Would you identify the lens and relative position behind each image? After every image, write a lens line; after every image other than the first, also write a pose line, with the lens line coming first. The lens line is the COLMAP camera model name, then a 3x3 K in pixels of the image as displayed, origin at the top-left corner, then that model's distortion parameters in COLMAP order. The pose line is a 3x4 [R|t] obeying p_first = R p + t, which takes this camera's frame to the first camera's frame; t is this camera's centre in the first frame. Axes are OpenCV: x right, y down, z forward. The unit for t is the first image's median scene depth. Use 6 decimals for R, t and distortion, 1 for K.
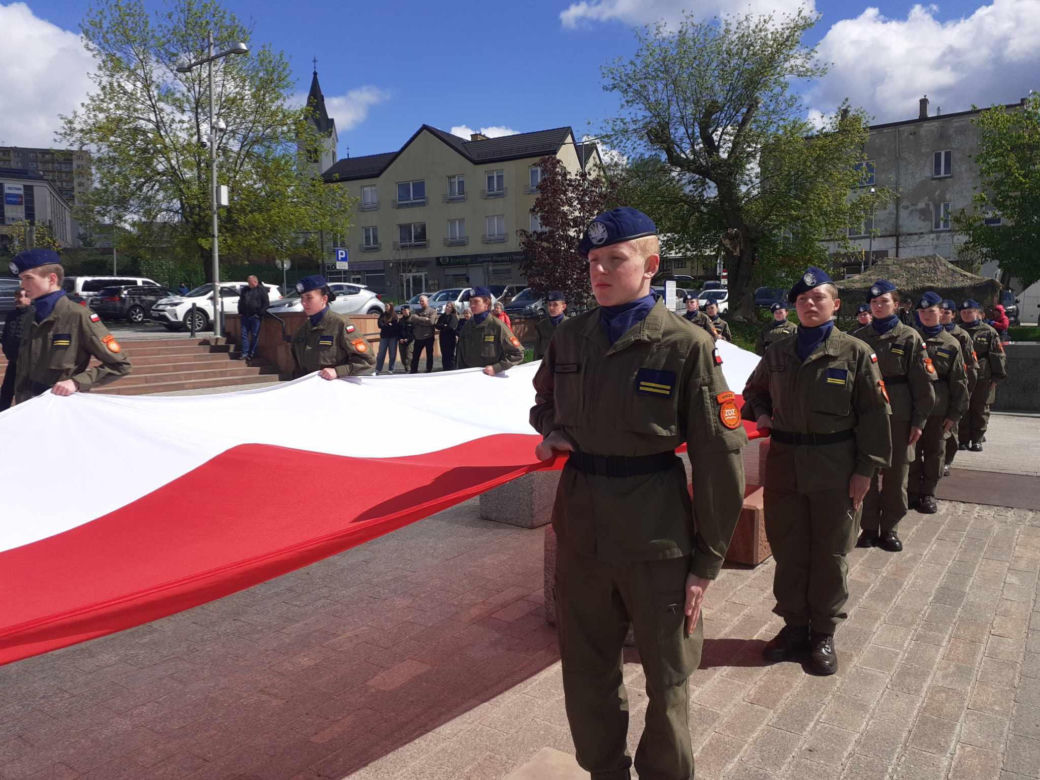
lens RADIAL K [[842.2, 0, 515.7], [0, 842.2, 392.4], [0, 0, 1]] dist [0.031558, -0.035486]
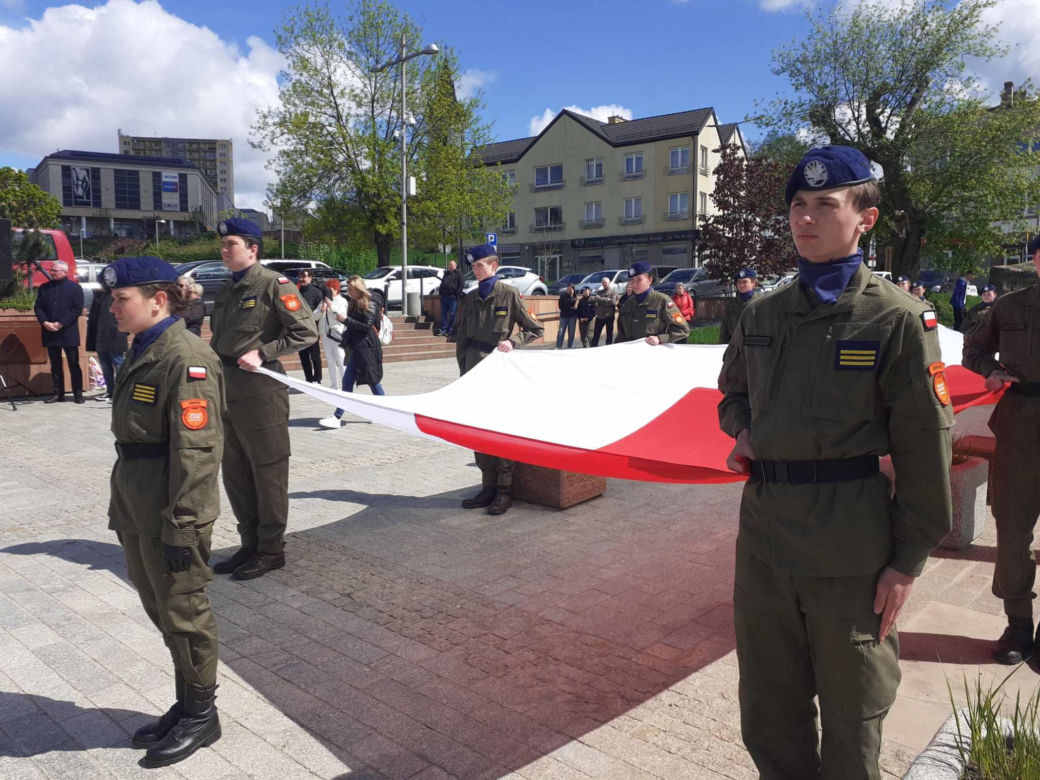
lens RADIAL K [[842.2, 0, 516.2], [0, 842.2, 388.5], [0, 0, 1]] dist [0.031558, -0.035486]
pose [[0.990517, 0.019802, -0.135956, -0.048992], [-0.017562, 0.999690, 0.017655, 0.005818], [0.136264, -0.015100, 0.990558, -0.051564]]
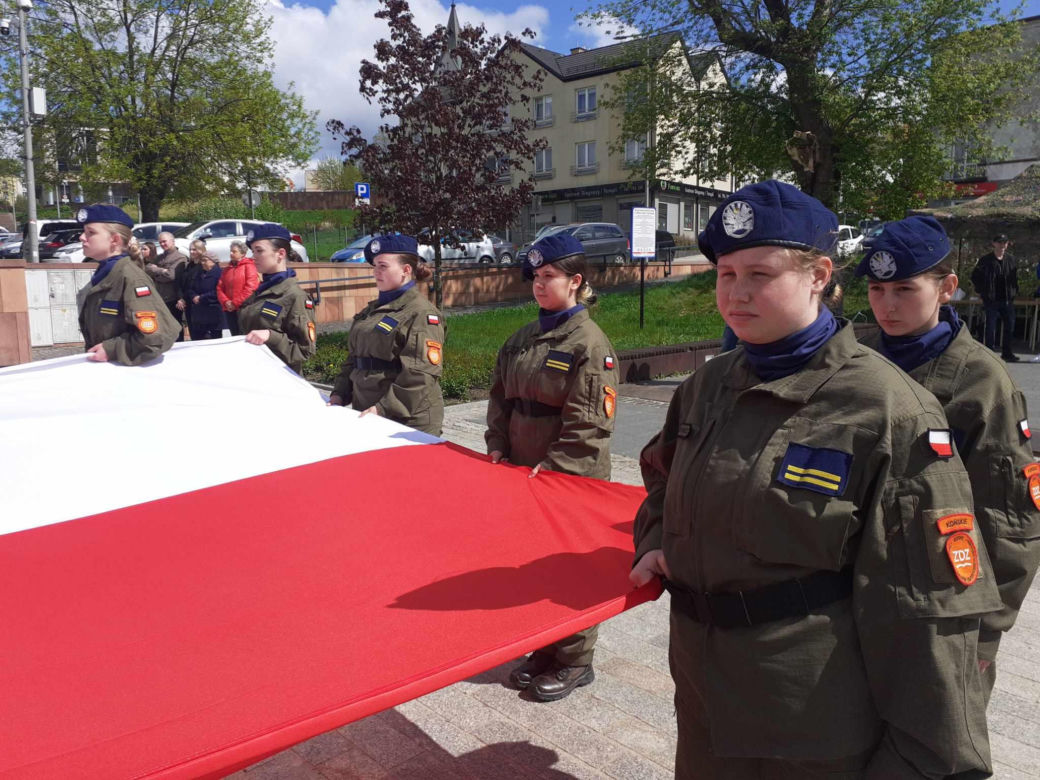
lens RADIAL K [[842.2, 0, 524.1], [0, 842.2, 389.8], [0, 0, 1]] dist [0.031558, -0.035486]
pose [[0.980271, 0.025543, -0.196003, 0.172634], [-0.013430, 0.997931, 0.062882, -0.027438], [0.197203, -0.059009, 0.978585, 0.278918]]
